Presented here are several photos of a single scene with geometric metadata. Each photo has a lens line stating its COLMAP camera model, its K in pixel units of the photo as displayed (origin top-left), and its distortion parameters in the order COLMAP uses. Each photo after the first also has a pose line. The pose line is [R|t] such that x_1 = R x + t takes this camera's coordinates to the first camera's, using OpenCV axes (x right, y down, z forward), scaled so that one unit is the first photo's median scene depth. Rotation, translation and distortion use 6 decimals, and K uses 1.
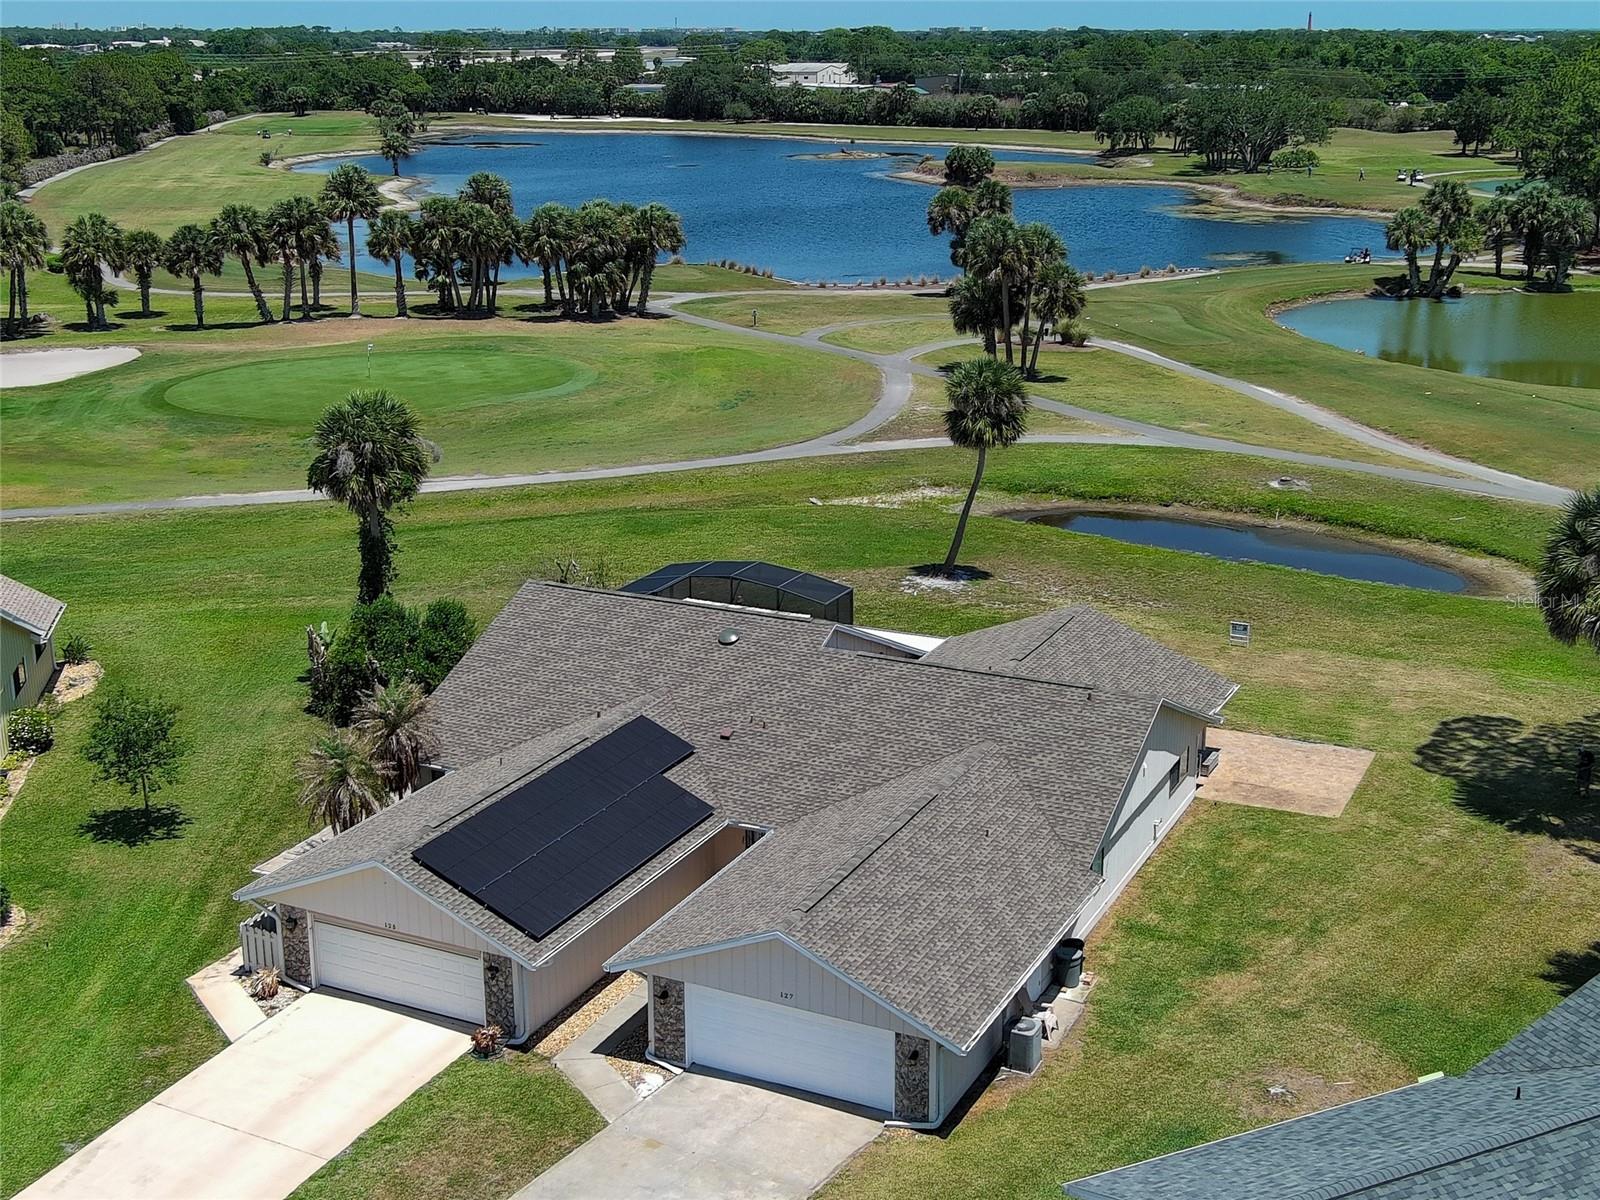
lens RADIAL K [[1926.6, 0, 800.3], [0, 1926.6, 626.9], [0, 0, 1]] dist [0.038251, -0.090434]
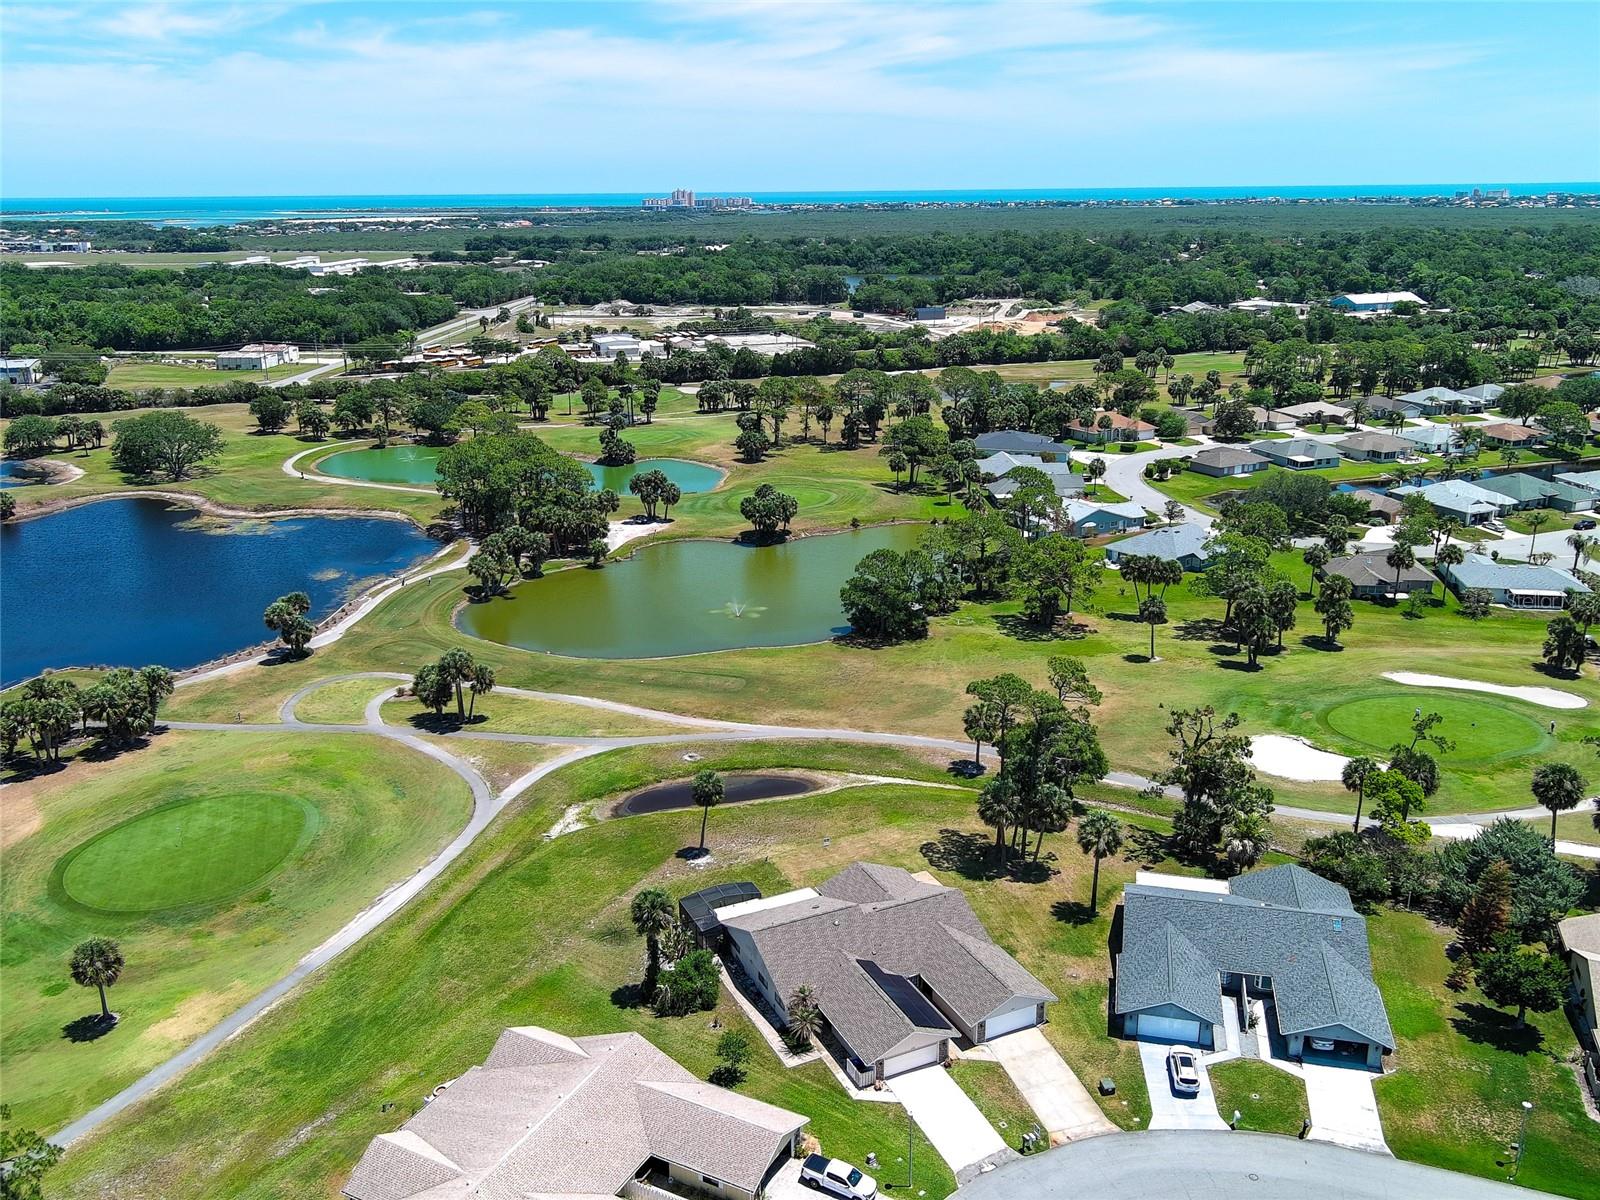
lens RADIAL K [[1307.5, 0, 800.0], [0, 1307.5, 600.0], [0, 0, 1]] dist [0.017476, -0.053385]
pose [[0.617207, -0.232853, 0.751555, -0.790803], [0.232236, 0.966561, 0.108747, -0.380273], [-0.751746, 0.107419, 0.650646, -0.184924]]
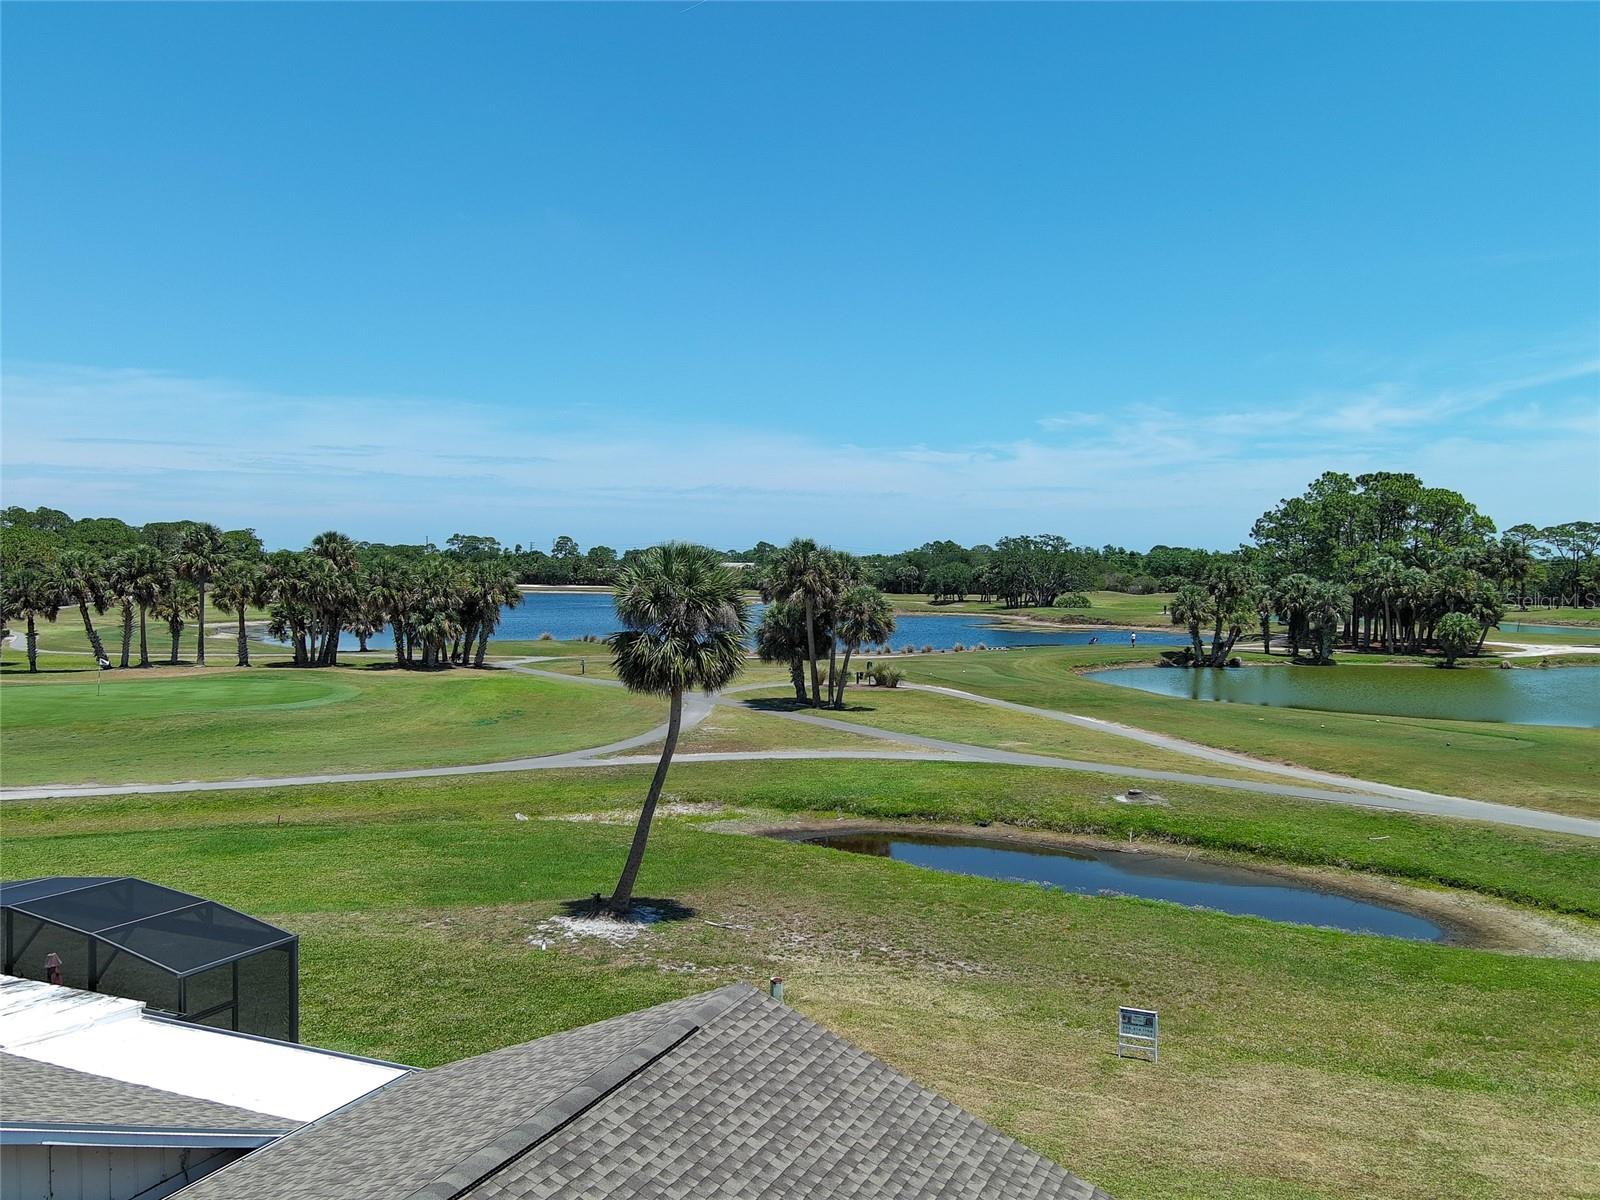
lens RADIAL K [[1307.5, 0, 800.0], [0, 1307.5, 600.0], [0, 0, 1]] dist [0.017476, -0.053385]
pose [[0.998852, 0.011454, 0.046522, 0.084124], [0.001493, 0.963092, -0.269169, -0.008604], [-0.047888, 0.268929, 0.961969, 0.440451]]
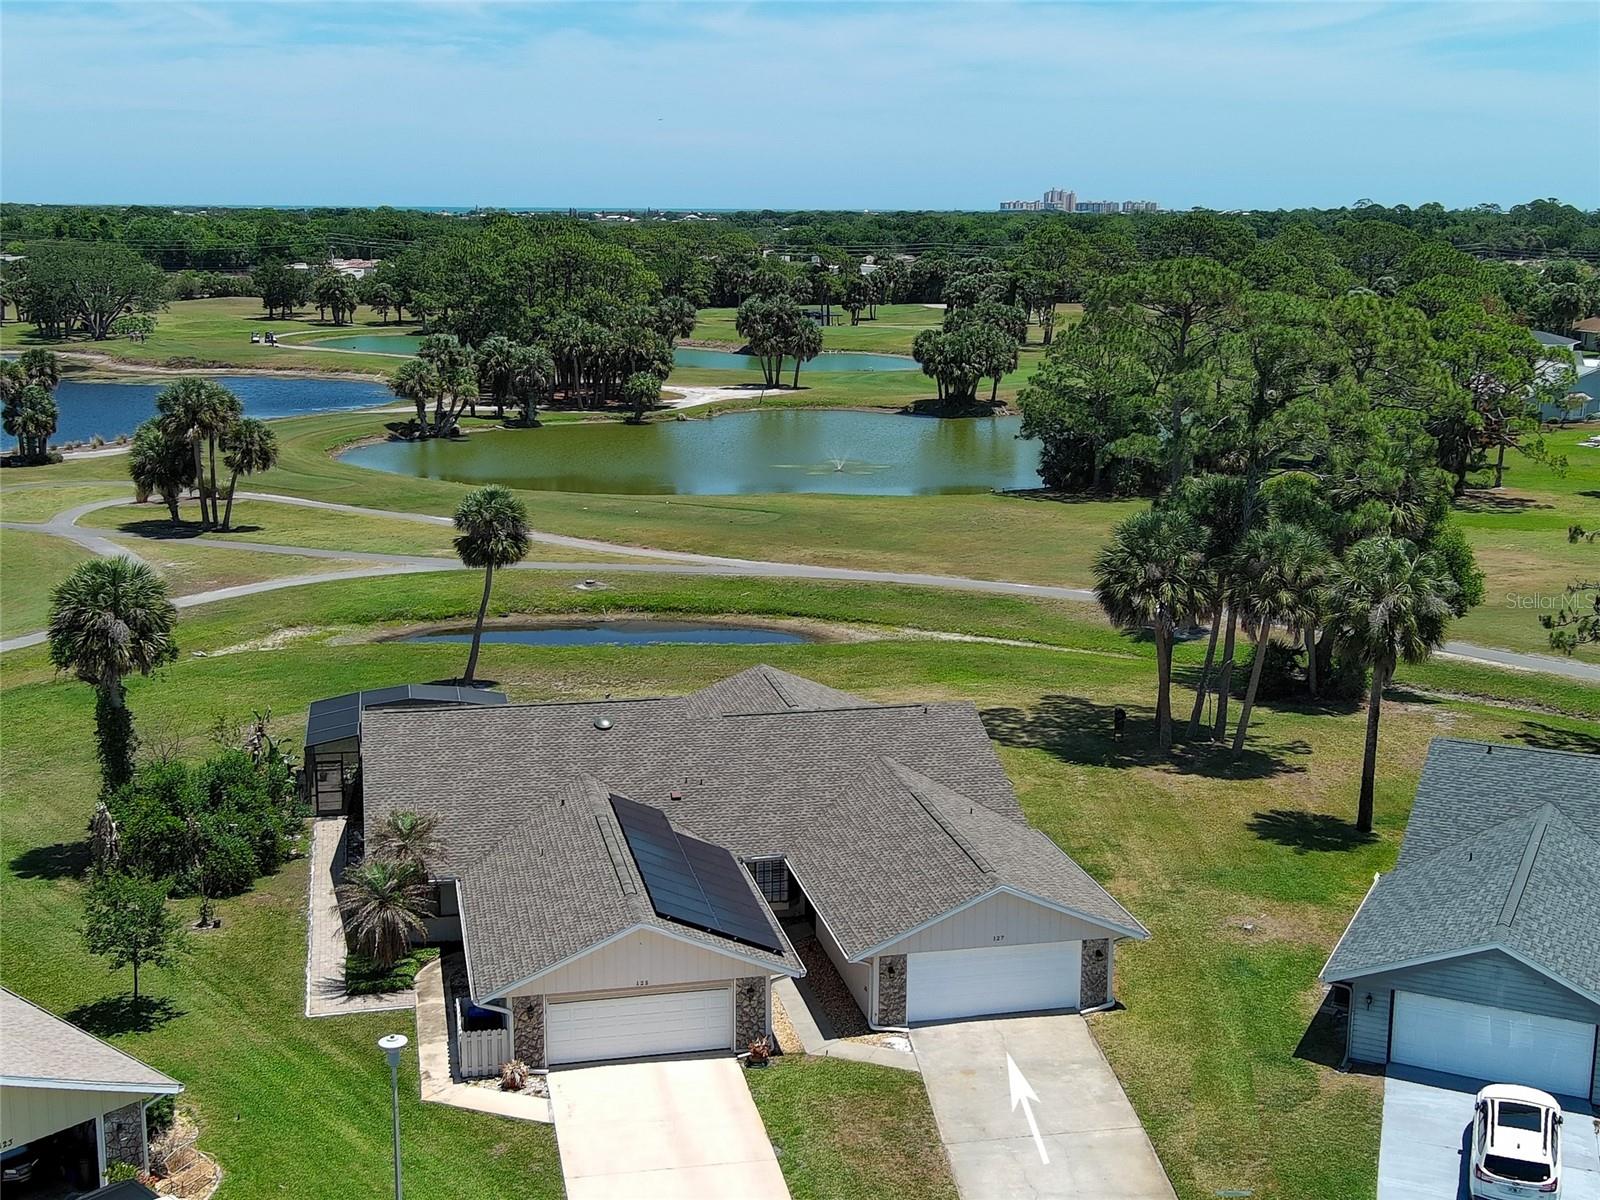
lens RADIAL K [[1901.9, 0, 800.0], [0, 1901.9, 600.0], [0, 0, 1]] dist [0.017418, -0.026601]
pose [[0.776404, -0.116717, 0.619333, -0.333835], [0.174922, 0.984001, -0.033843, -0.004174], [-0.605474, 0.134610, 0.784398, 0.020650]]
